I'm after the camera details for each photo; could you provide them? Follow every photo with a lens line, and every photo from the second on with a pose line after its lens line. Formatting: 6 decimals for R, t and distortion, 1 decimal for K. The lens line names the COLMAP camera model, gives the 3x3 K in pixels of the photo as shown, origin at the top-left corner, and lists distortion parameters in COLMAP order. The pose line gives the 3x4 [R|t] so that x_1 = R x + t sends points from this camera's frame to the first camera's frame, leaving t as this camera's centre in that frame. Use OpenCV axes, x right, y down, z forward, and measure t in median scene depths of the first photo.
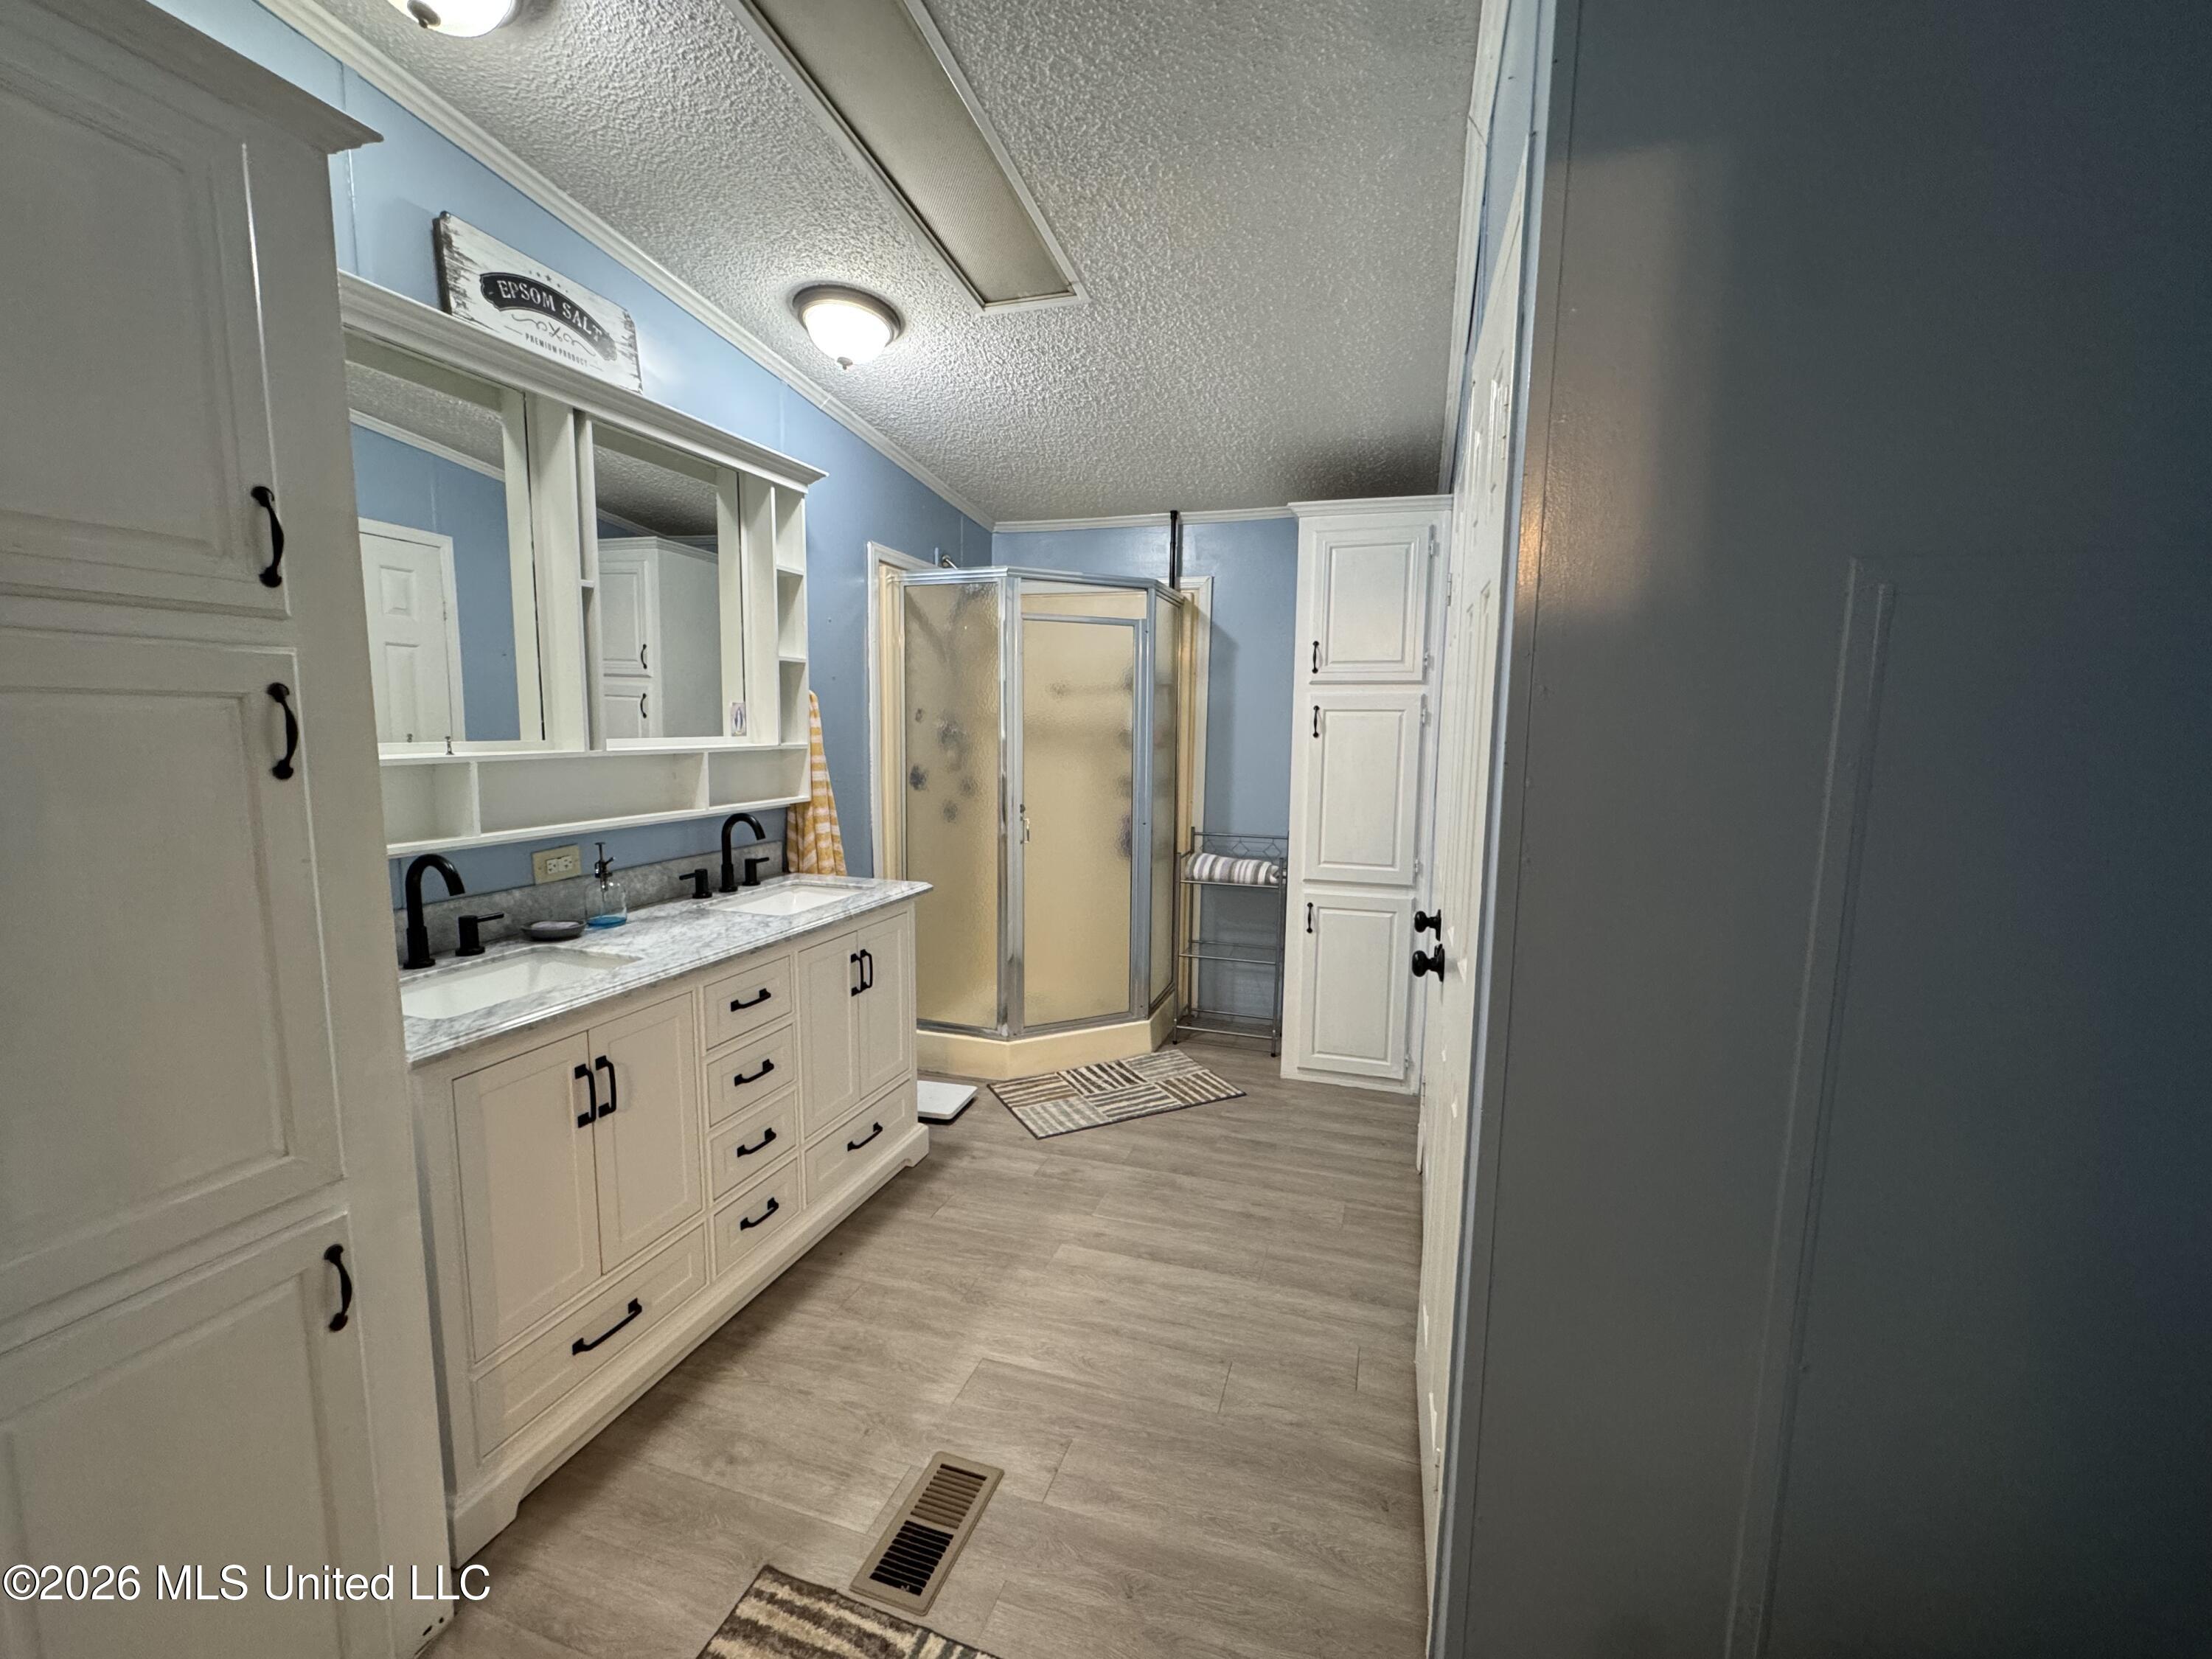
lens RADIAL K [[902.6, 0, 1110.7], [0, 902.6, 829.7], [0, 0, 1]] dist [-0.002338, -0.000135]
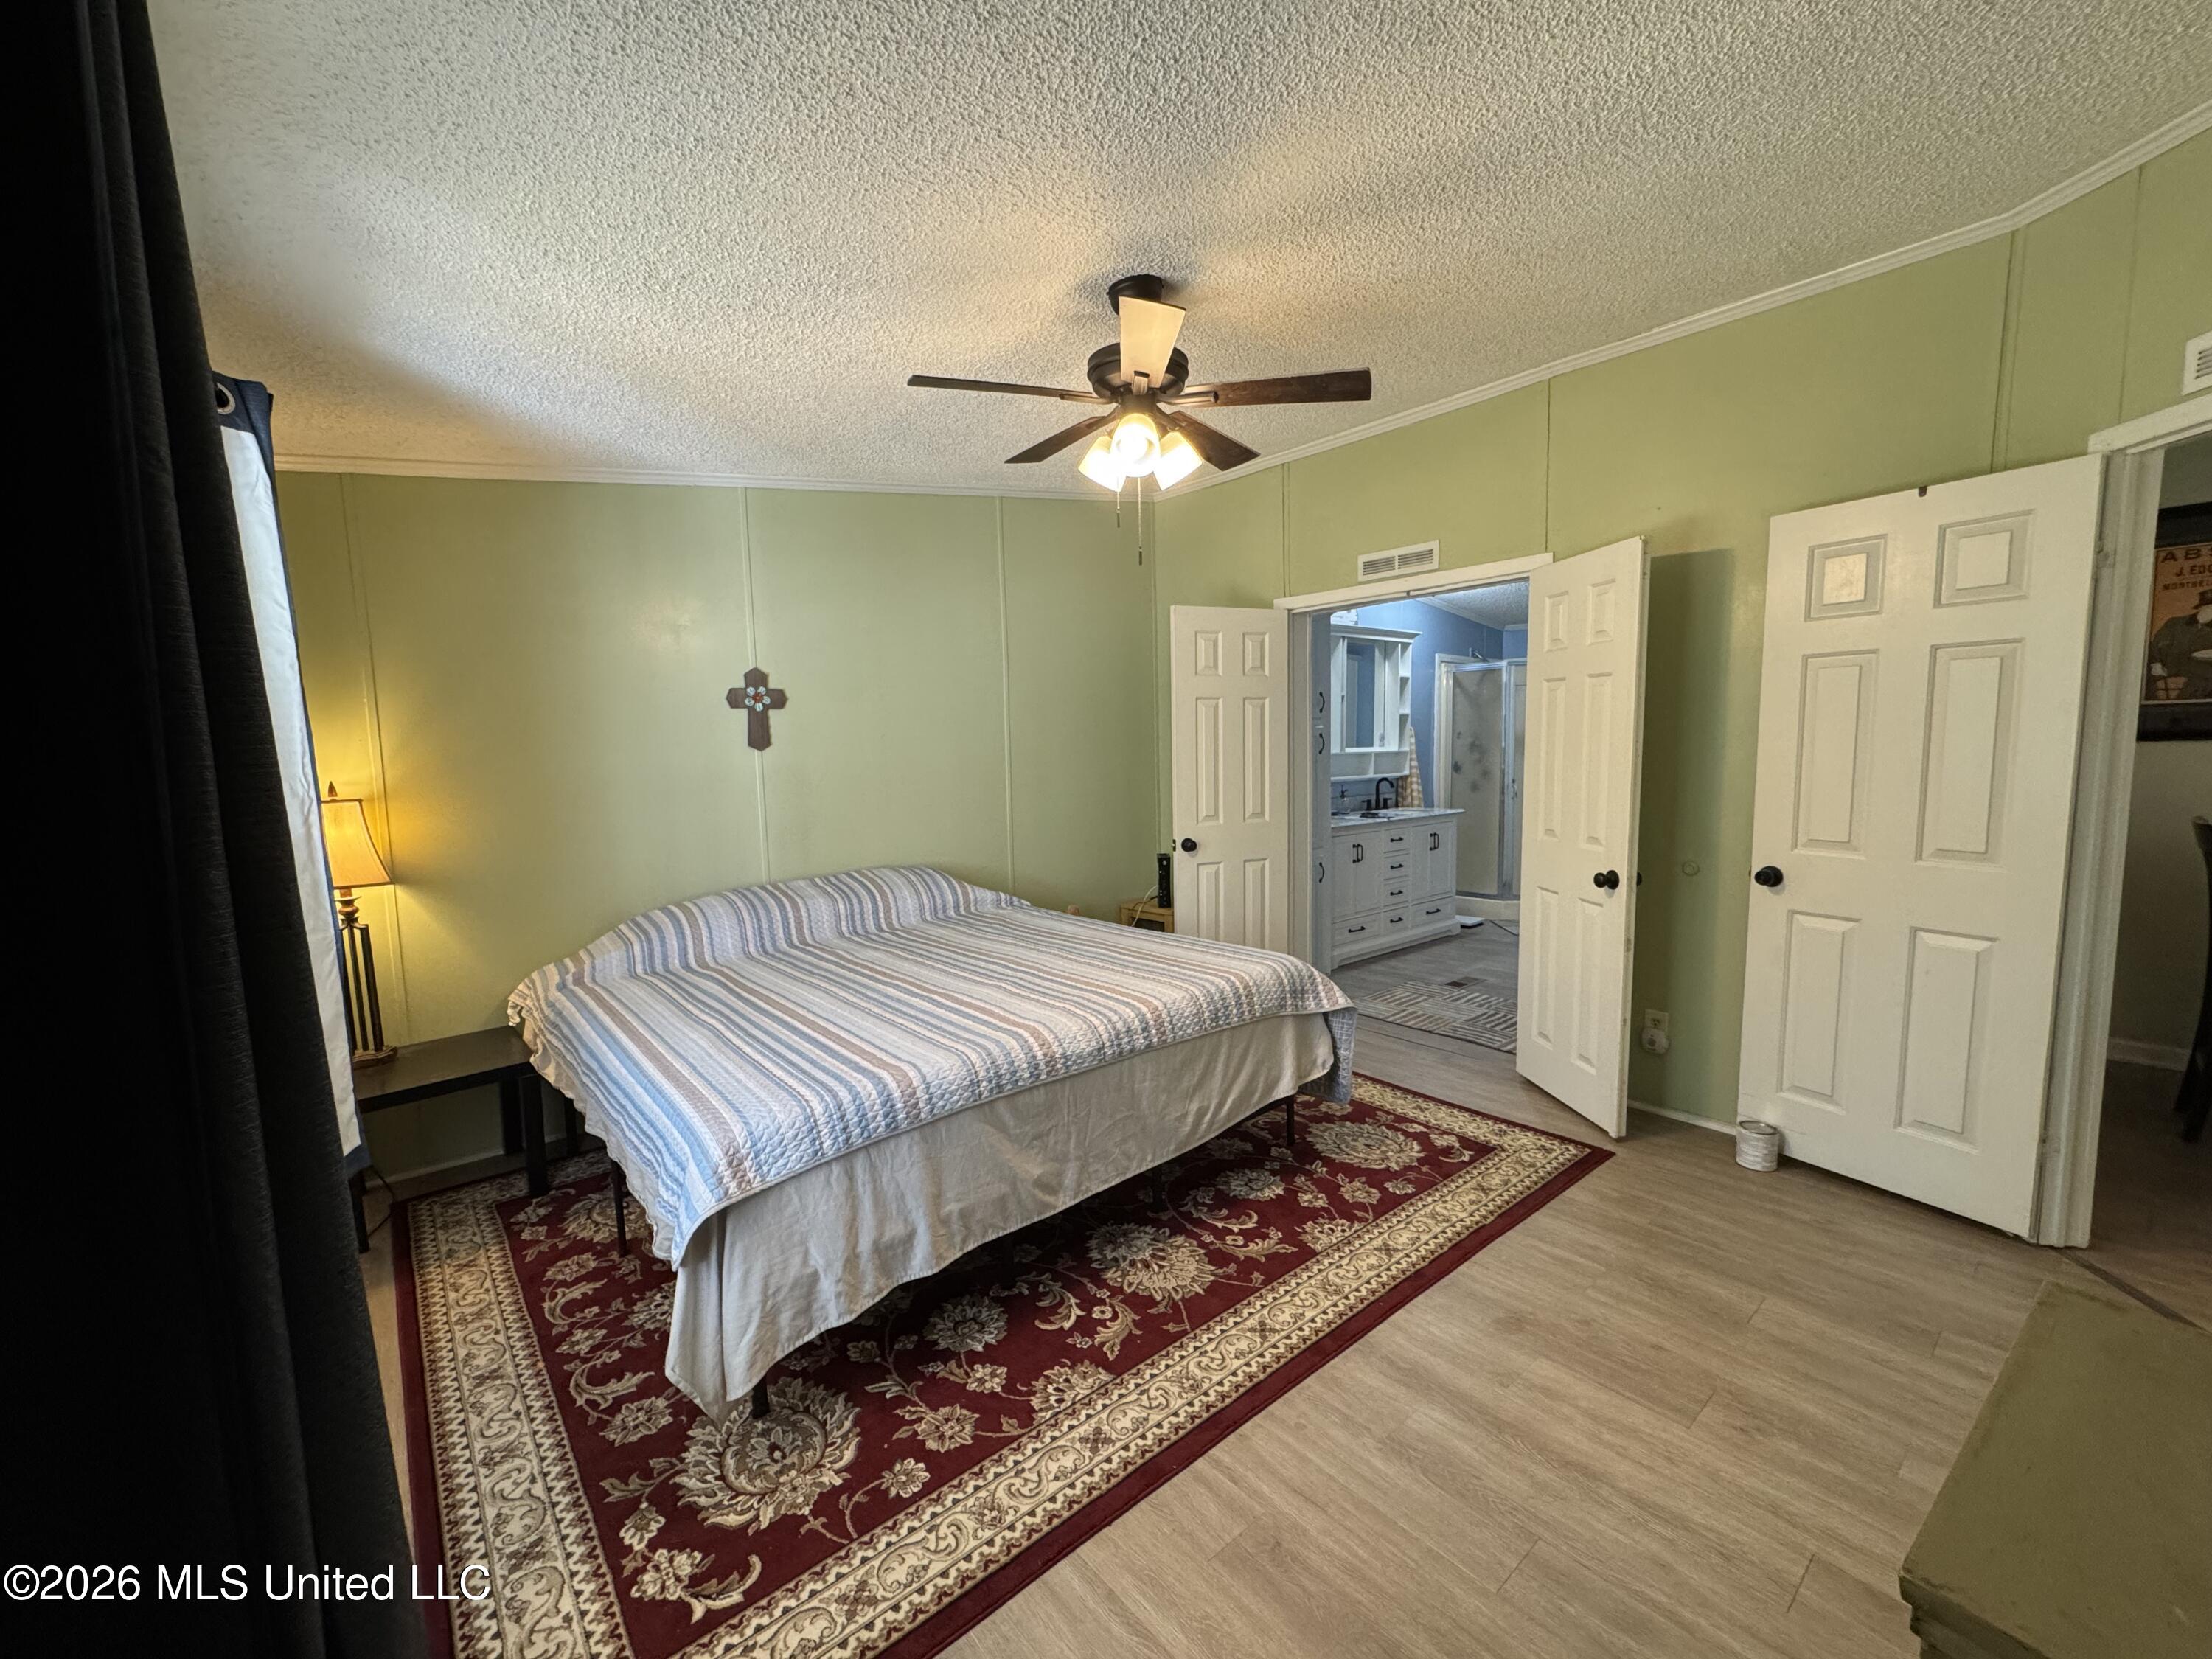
lens RADIAL K [[902.6, 0, 1110.7], [0, 902.6, 829.7], [0, 0, 1]] dist [-0.002338, -0.000135]
pose [[0.847330, 0.015394, -0.530843, 0.236955], [-0.029661, 0.999391, -0.018363, 0.170421], [0.530238, 0.031305, 0.847271, -1.314797]]
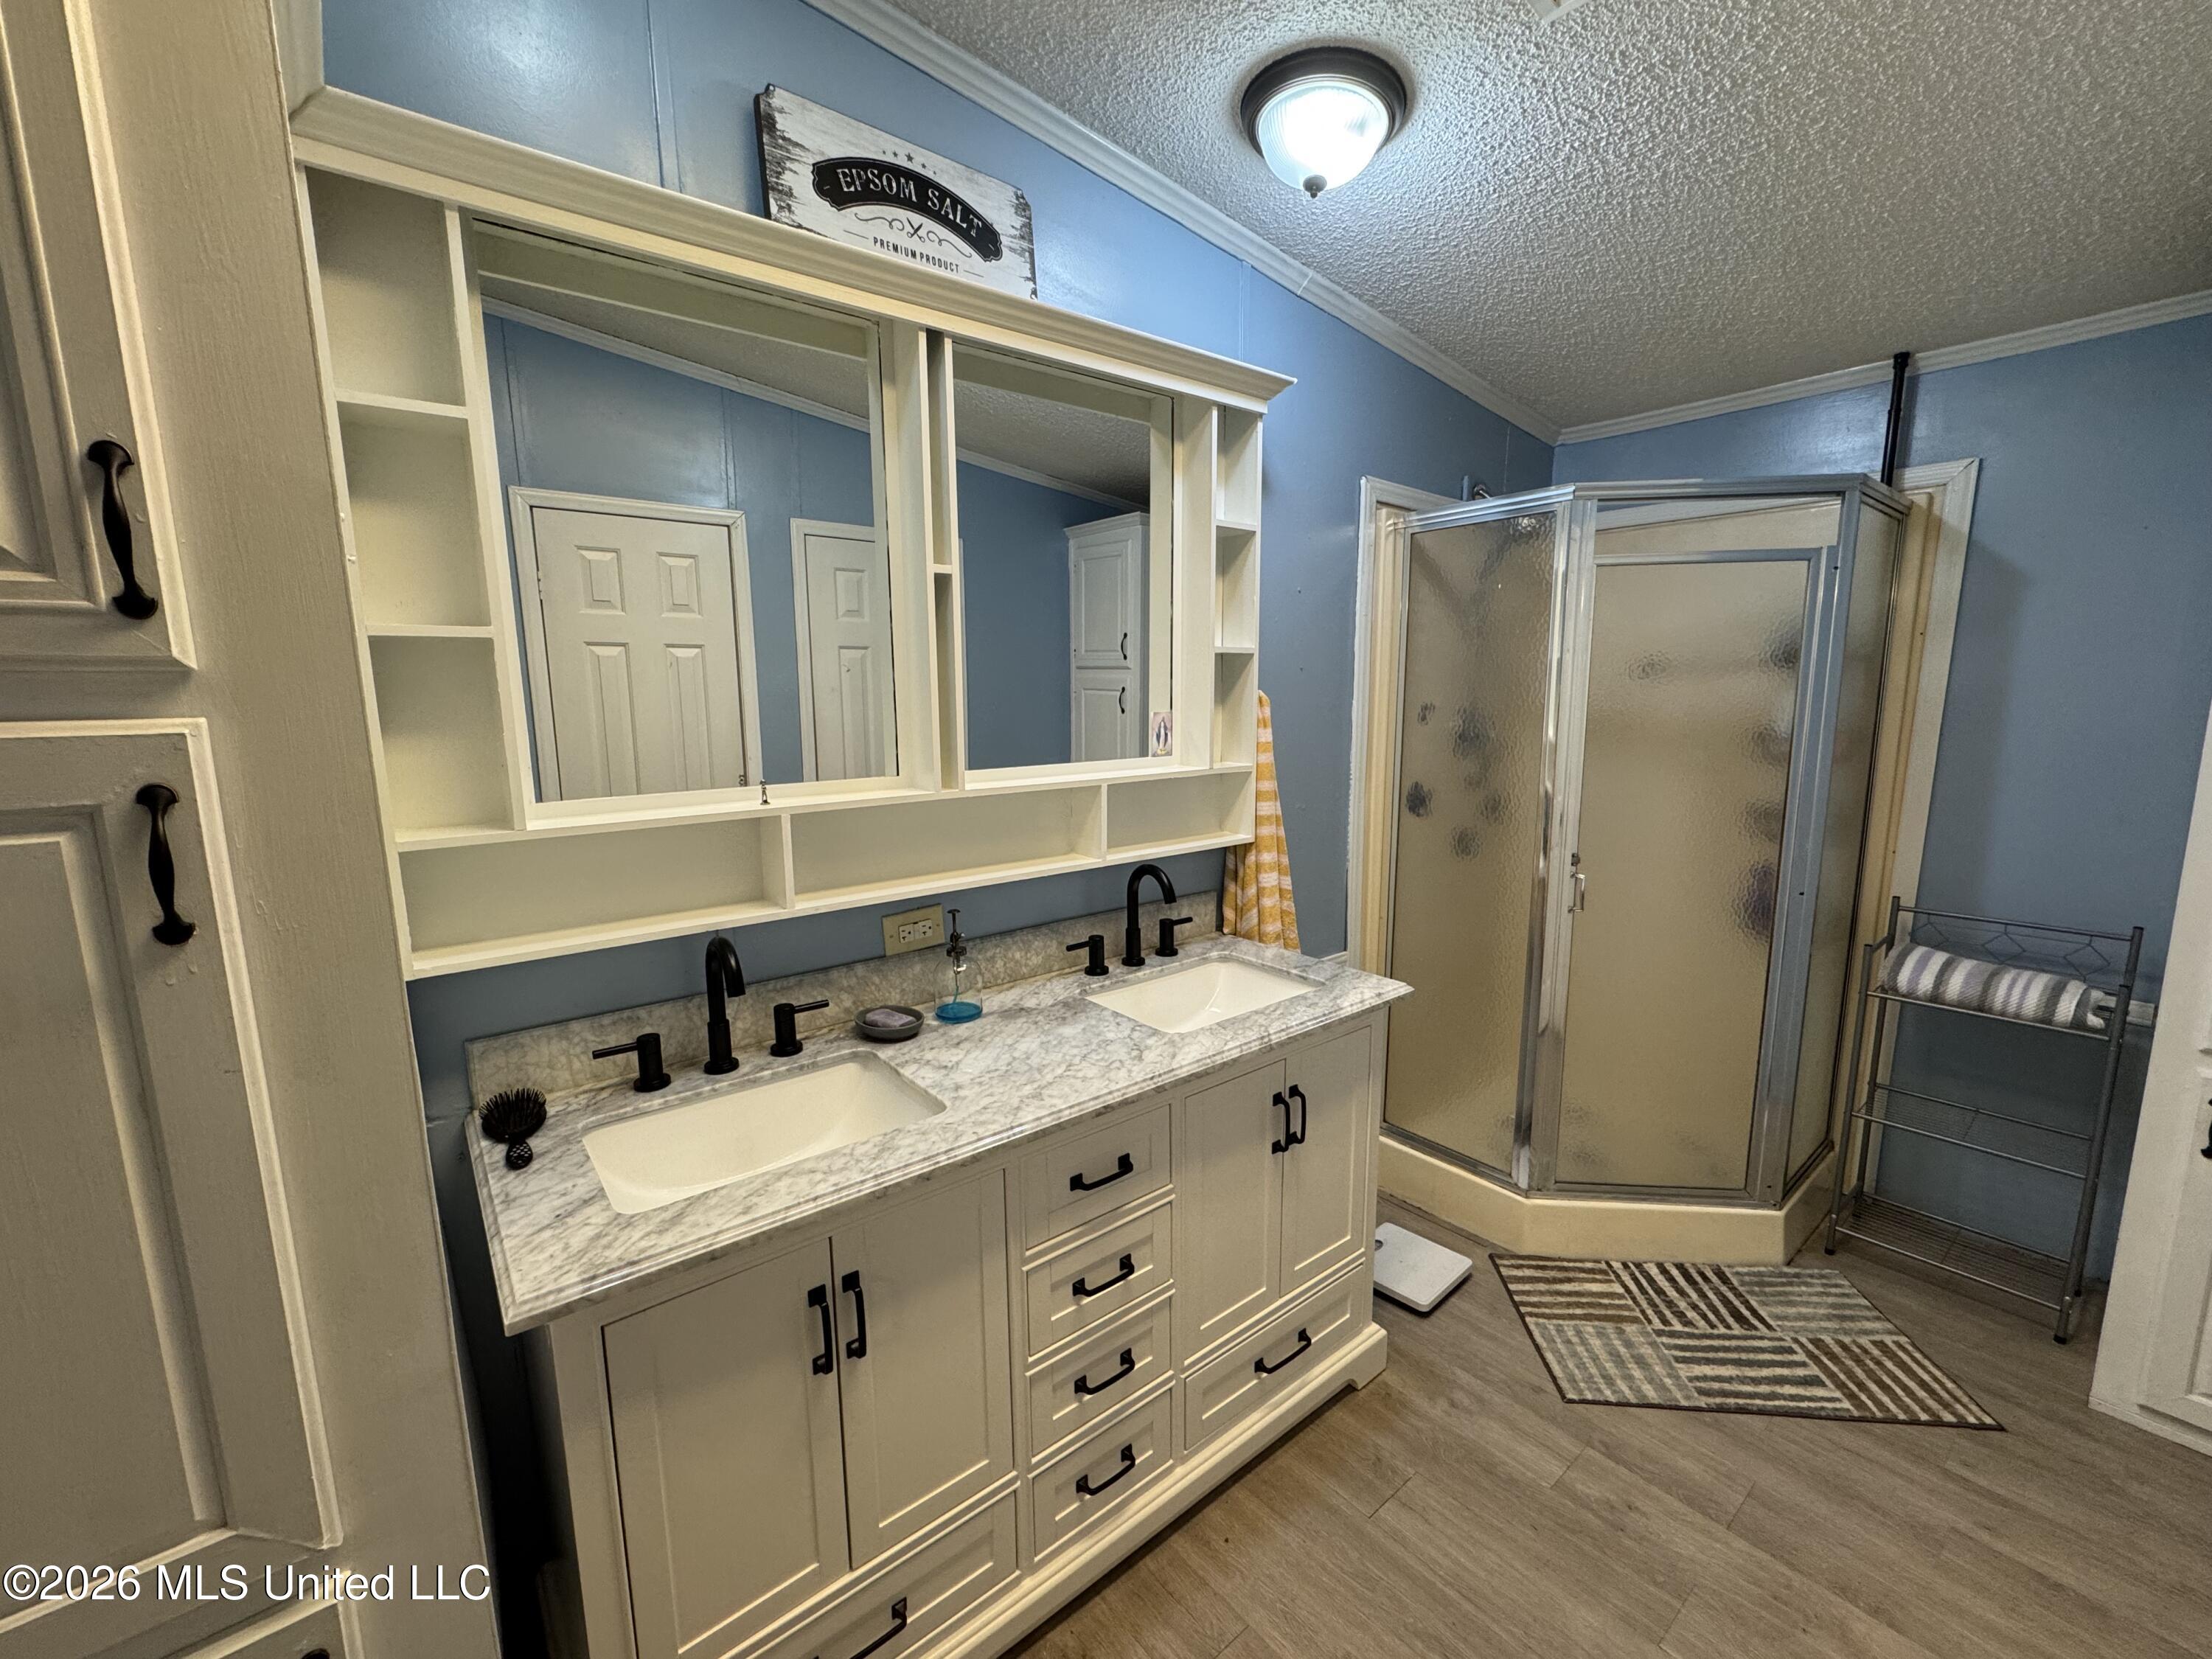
lens RADIAL K [[902.6, 0, 1110.7], [0, 902.6, 829.7], [0, 0, 1]] dist [-0.002338, -0.000135]
pose [[0.838916, 0.063953, -0.540491, -0.033851], [-0.045376, 0.997833, 0.047639, -0.071899], [0.542366, -0.015440, 0.840000, 0.321069]]
